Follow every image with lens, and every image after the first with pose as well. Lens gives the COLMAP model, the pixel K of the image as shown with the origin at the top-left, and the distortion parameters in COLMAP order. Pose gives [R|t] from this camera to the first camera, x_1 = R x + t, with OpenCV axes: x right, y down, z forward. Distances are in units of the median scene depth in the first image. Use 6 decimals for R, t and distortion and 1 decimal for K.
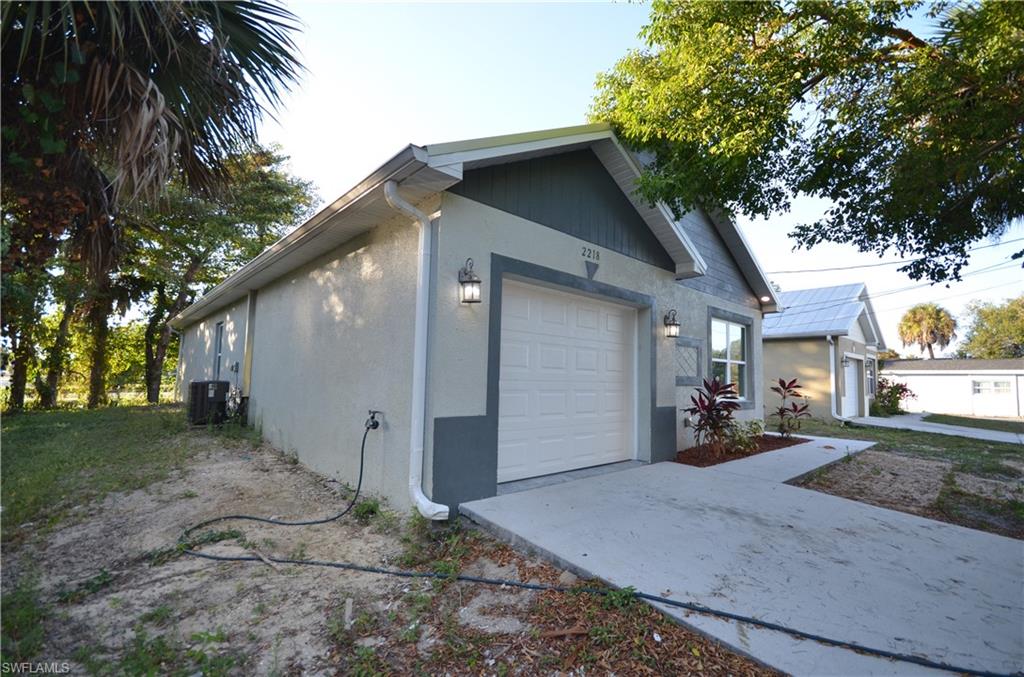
lens RADIAL K [[444.5, 0, 510.2], [0, 444.5, 339.6], [0, 0, 1]] dist [0.010887, 0.000043]
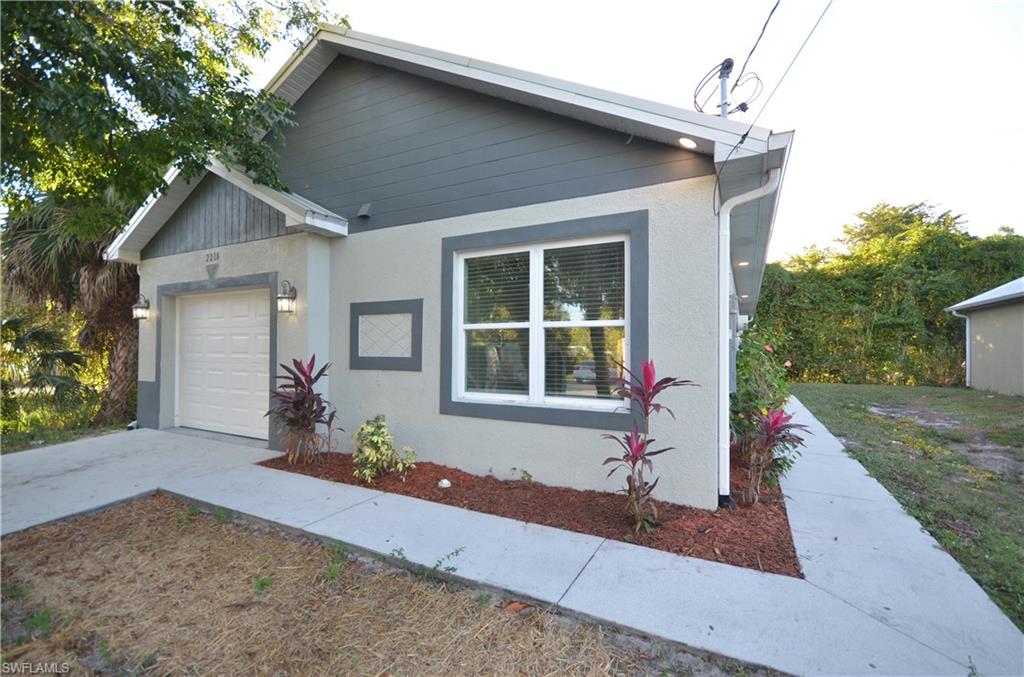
lens RADIAL K [[444.5, 0, 509.8], [0, 444.5, 342.2], [0, 0, 1]] dist [0.010887, 0.000043]
pose [[0.327174, -0.039483, -0.944139, 1.618372], [0.083891, 0.996395, -0.012597, 0.122110], [0.941233, -0.075084, 0.329307, 1.374122]]
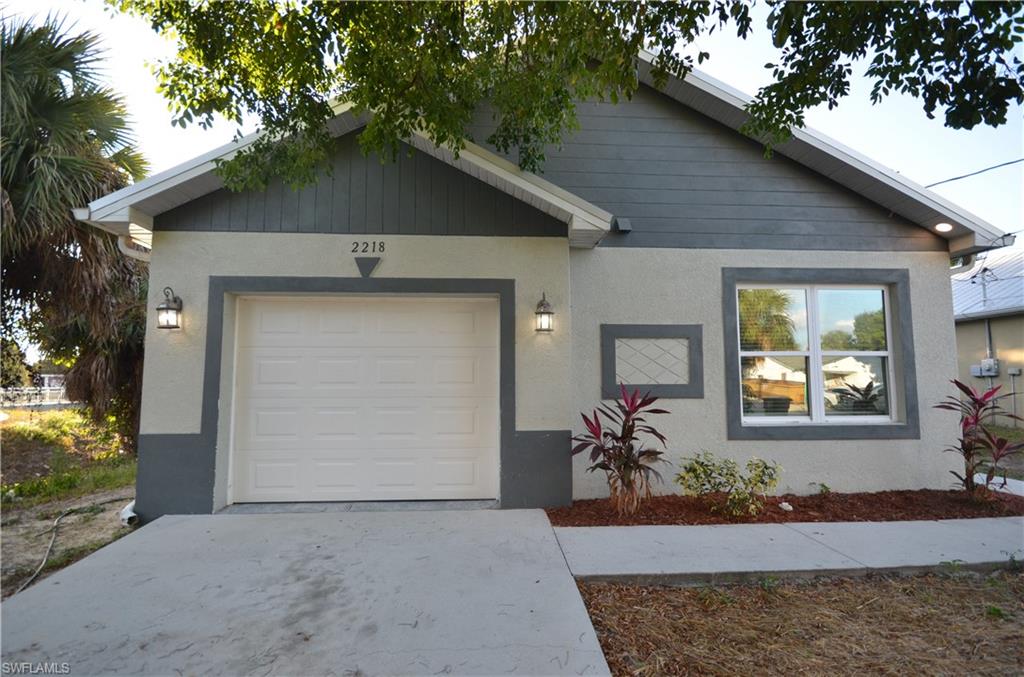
lens RADIAL K [[444.5, 0, 511.2], [0, 444.5, 340.2], [0, 0, 1]] dist [0.010887, 0.000043]
pose [[0.772088, -0.078886, -0.630601, 0.938068], [0.076244, 0.996597, -0.031320, 0.032573], [0.630926, -0.023897, 0.775475, 0.520027]]
